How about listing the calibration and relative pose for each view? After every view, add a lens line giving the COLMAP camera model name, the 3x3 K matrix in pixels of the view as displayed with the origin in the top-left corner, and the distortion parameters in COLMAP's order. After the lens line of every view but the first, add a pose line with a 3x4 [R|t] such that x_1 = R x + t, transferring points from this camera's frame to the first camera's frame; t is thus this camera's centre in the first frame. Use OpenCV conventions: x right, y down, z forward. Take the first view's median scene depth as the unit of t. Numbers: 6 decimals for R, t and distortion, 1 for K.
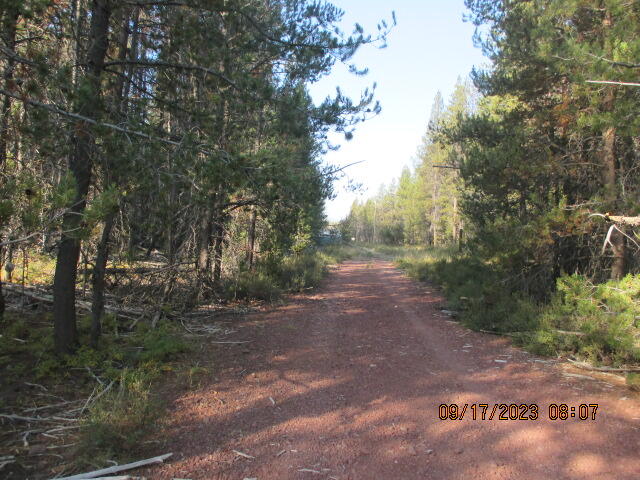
lens RADIAL K [[499.5, 0, 319.6], [0, 499.5, 240.0], [0, 0, 1]] dist [0.007232, 0.001692]
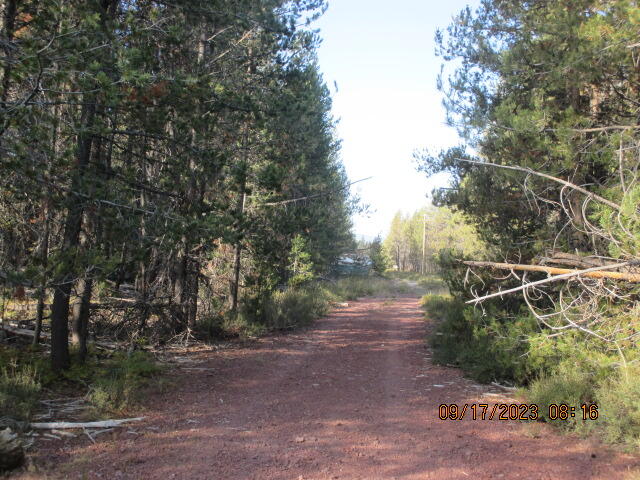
lens RADIAL K [[754.0, 0, 320.2], [0, 754.0, 240.6], [0, 0, 1]] dist [-0.036531, 0.000000]
pose [[0.998413, -0.001481, -0.056304, 0.123121], [-0.000496, 0.999384, -0.035083, -0.013267], [0.056321, 0.035056, 0.997797, -0.431800]]
